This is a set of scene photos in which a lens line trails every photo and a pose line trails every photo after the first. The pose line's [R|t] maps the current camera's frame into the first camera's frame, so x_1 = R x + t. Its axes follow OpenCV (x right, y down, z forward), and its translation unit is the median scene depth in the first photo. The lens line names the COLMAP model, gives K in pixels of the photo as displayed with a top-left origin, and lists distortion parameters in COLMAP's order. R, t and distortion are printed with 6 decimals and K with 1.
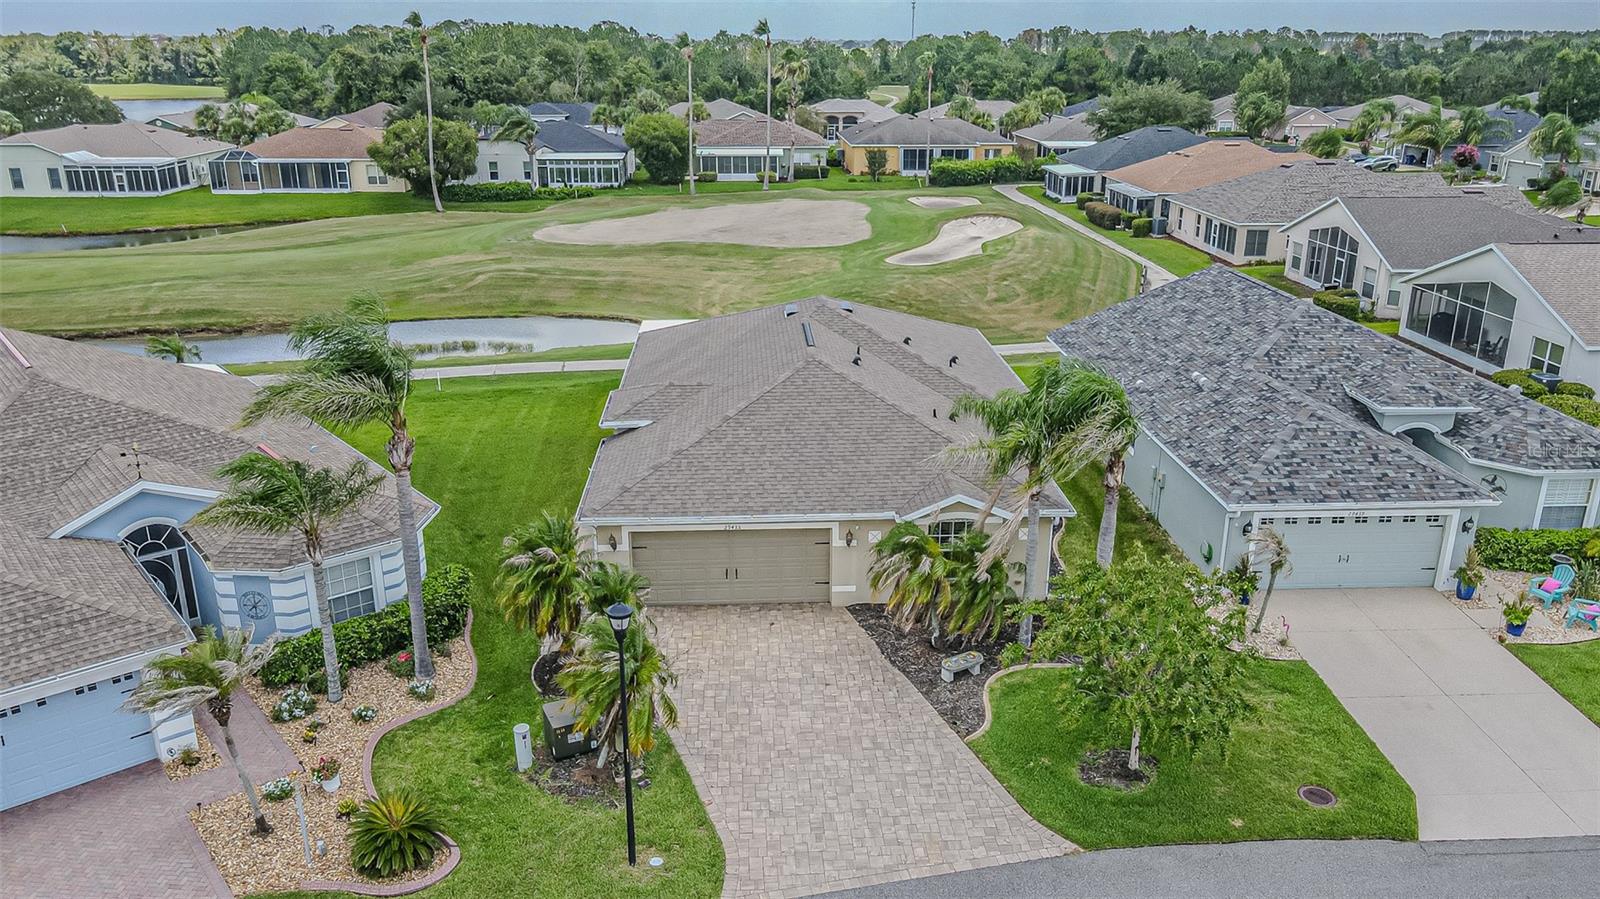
lens RADIAL K [[1188.4, 0, 800.0], [0, 1188.4, 449.5], [0, 0, 1]] dist [-0.017514, 0.066927]
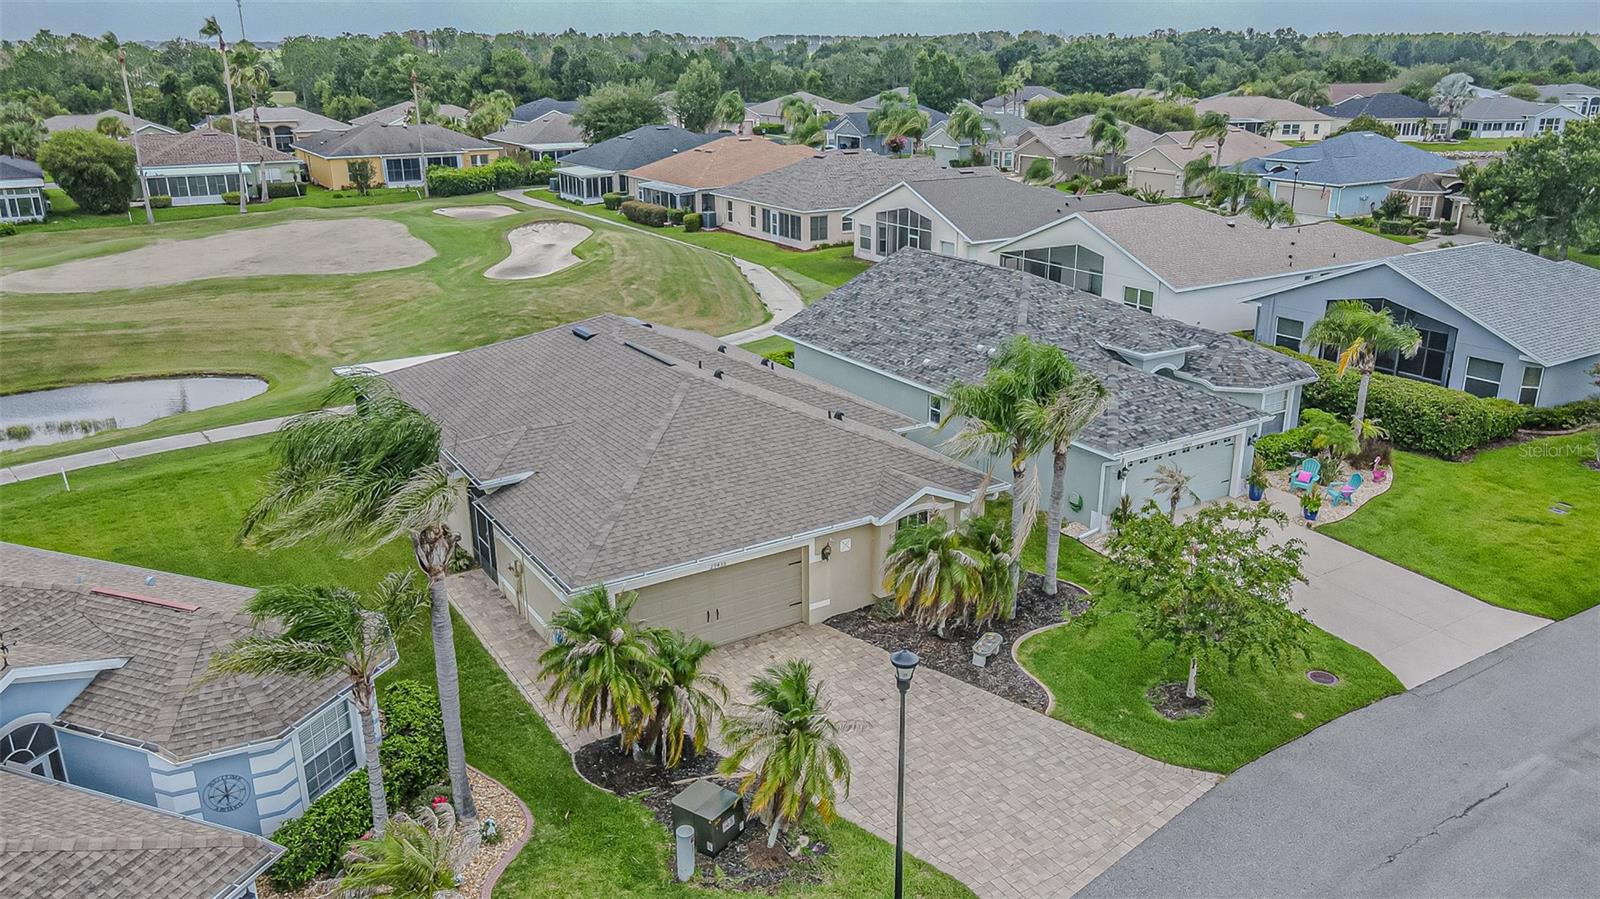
lens RADIAL K [[1190.4, 0, 800.0], [0, 1190.4, 449.5], [0, 0, 1]] dist [-0.011656, 0.043916]
pose [[0.871911, -0.160813, 0.462505, -0.153956], [0.161804, 0.986097, 0.037833, -0.017935], [-0.462159, 0.041848, 0.885809, 0.052630]]
